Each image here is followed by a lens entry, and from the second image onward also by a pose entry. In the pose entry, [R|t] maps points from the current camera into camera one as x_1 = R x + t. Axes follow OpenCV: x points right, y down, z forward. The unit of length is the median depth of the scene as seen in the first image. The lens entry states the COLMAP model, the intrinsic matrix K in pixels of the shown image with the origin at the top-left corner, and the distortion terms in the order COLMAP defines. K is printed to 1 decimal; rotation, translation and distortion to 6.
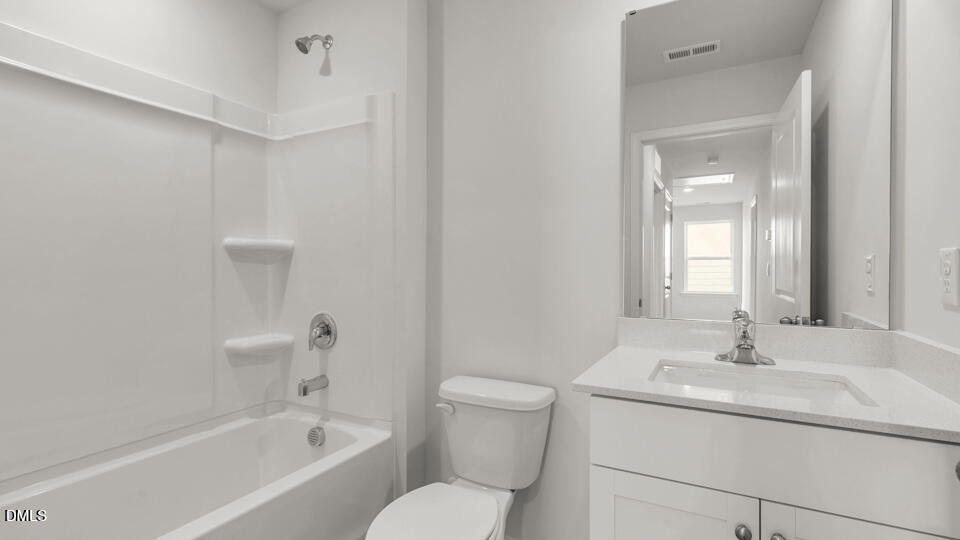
lens RADIAL K [[457.2, 0, 484.3], [0, 457.2, 265.2], [0, 0, 1]] dist [0.029906, 0.000332]
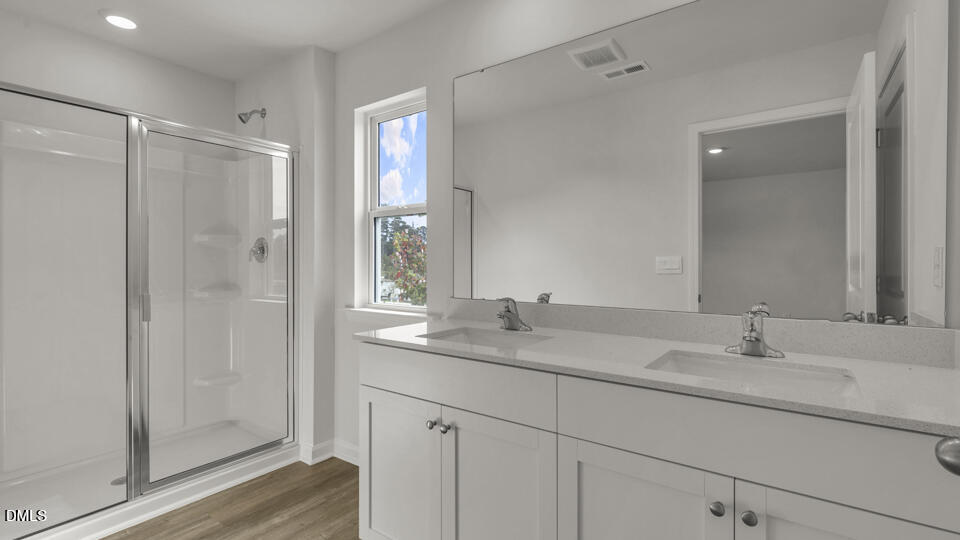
lens RADIAL K [[439.3, 0, 476.6], [0, 439.3, 270.7], [0, 0, 1]] dist [0.001405, 0.000124]
pose [[0.981688, -0.004851, -0.190435, 0.151096], [0.008522, 0.999793, 0.018461, 0.001704], [0.190306, -0.019746, 0.981526, -0.069320]]
